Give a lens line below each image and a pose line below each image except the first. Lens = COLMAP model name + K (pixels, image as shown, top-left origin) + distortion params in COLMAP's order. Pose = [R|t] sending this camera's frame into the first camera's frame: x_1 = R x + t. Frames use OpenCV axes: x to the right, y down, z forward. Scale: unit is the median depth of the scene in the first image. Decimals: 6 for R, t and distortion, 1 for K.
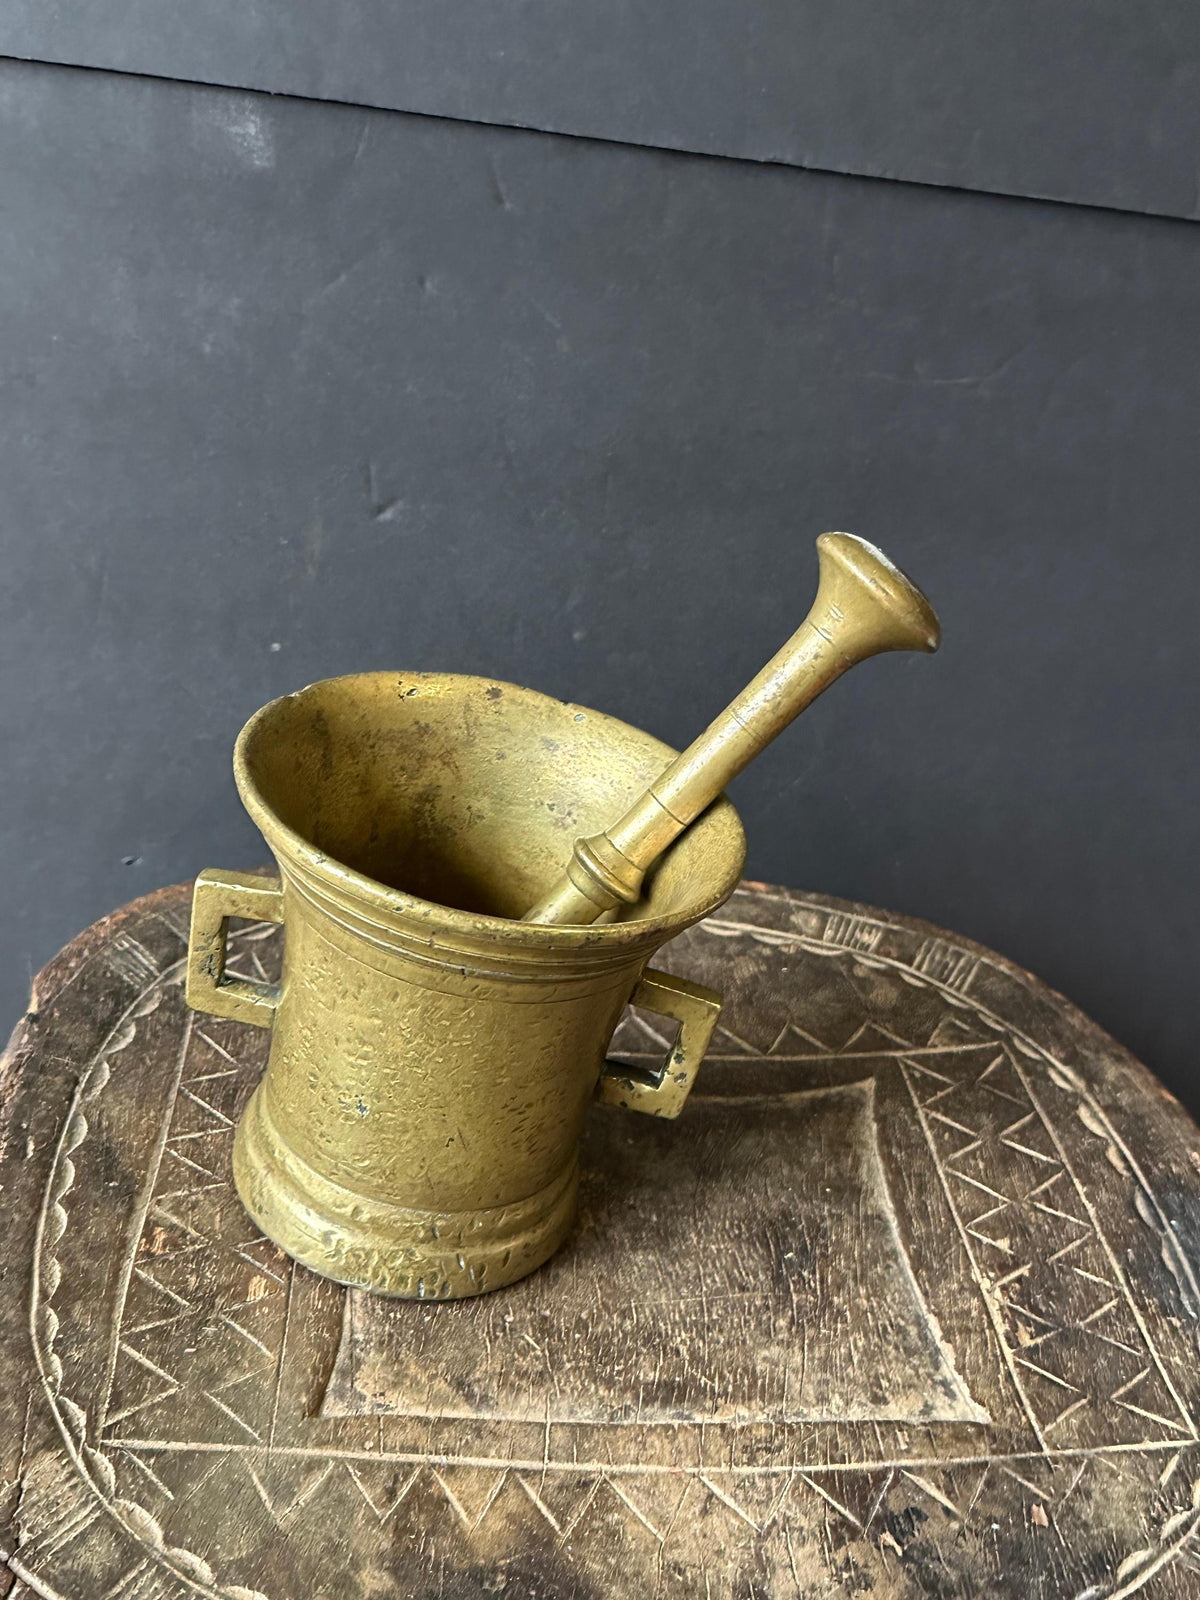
lens RADIAL K [[1865.7, 0, 613.3], [0, 1865.7, 793.1], [0, 0, 1]] dist [0.234425, -0.603359]
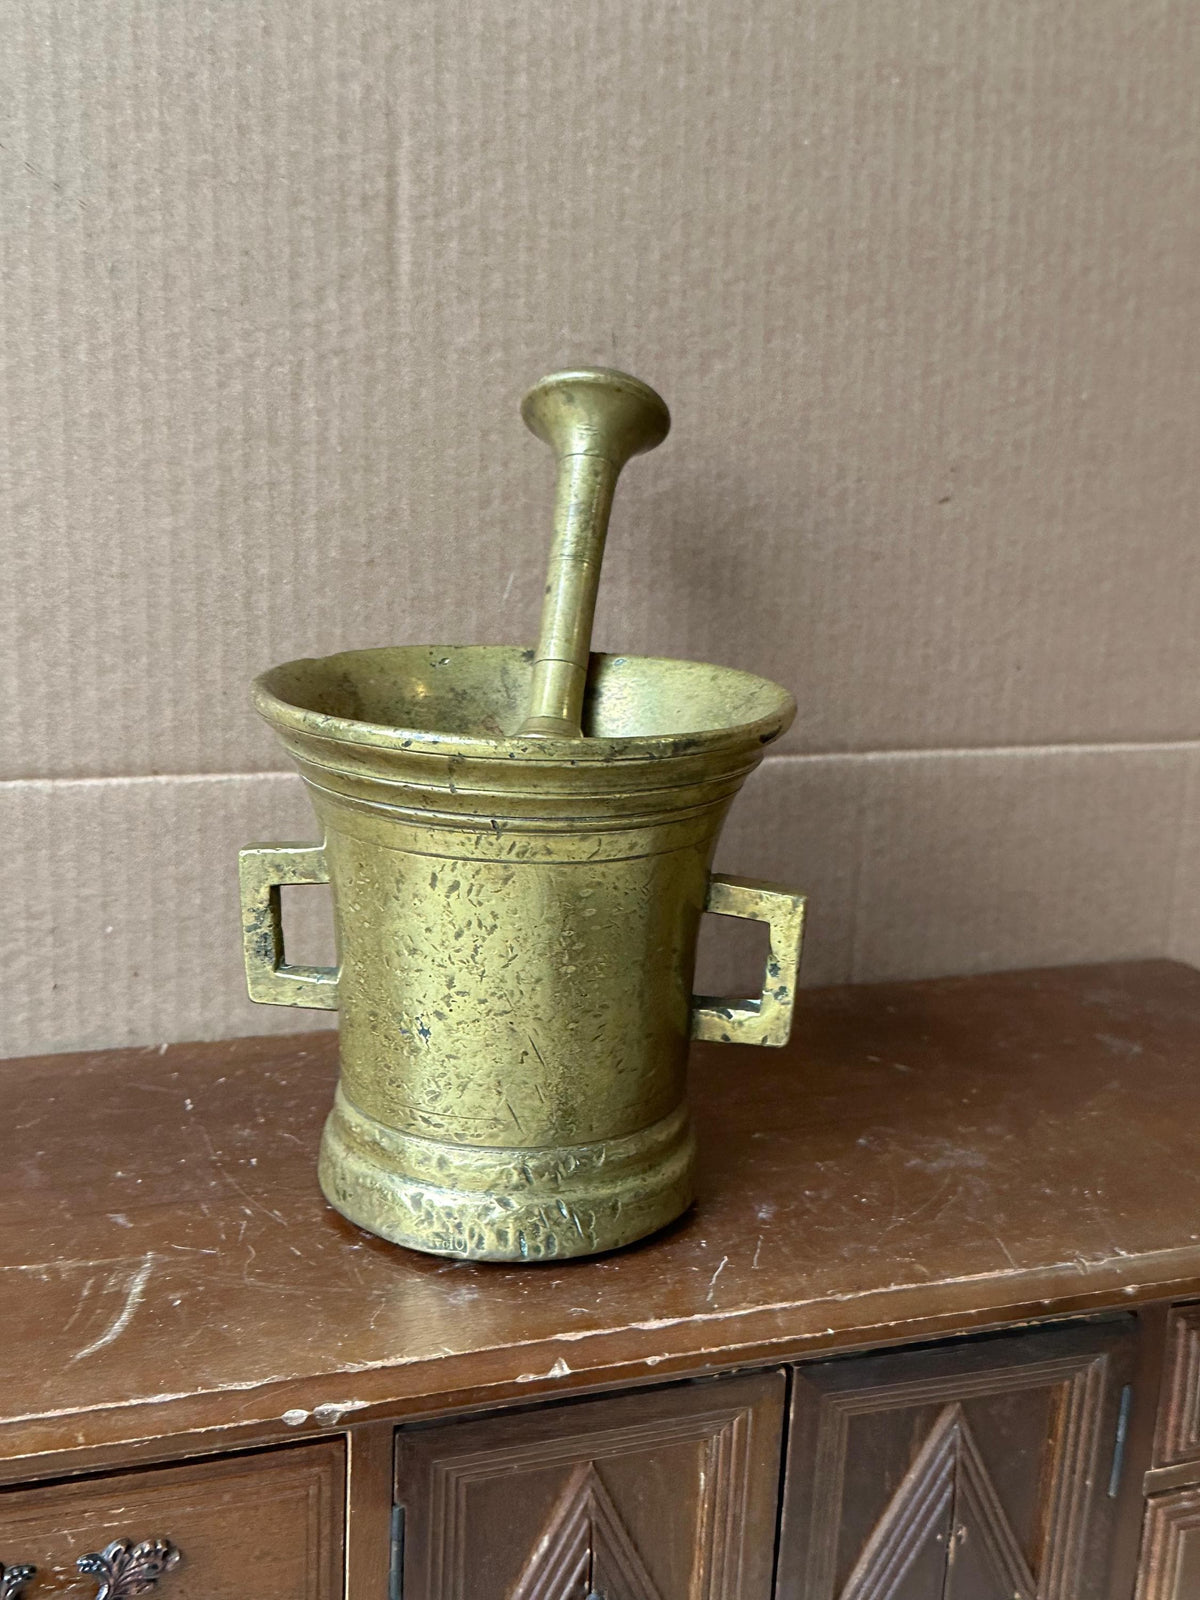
lens RADIAL K [[1880.0, 0, 600.0], [0, 1880.0, 800.0], [0, 0, 1]] dist [0.227109, -0.625992]
pose [[0.979663, -0.175419, -0.097411, 0.057790], [0.144196, 0.953086, -0.266146, 0.305124], [0.139529, 0.246687, 0.958998, 0.094952]]
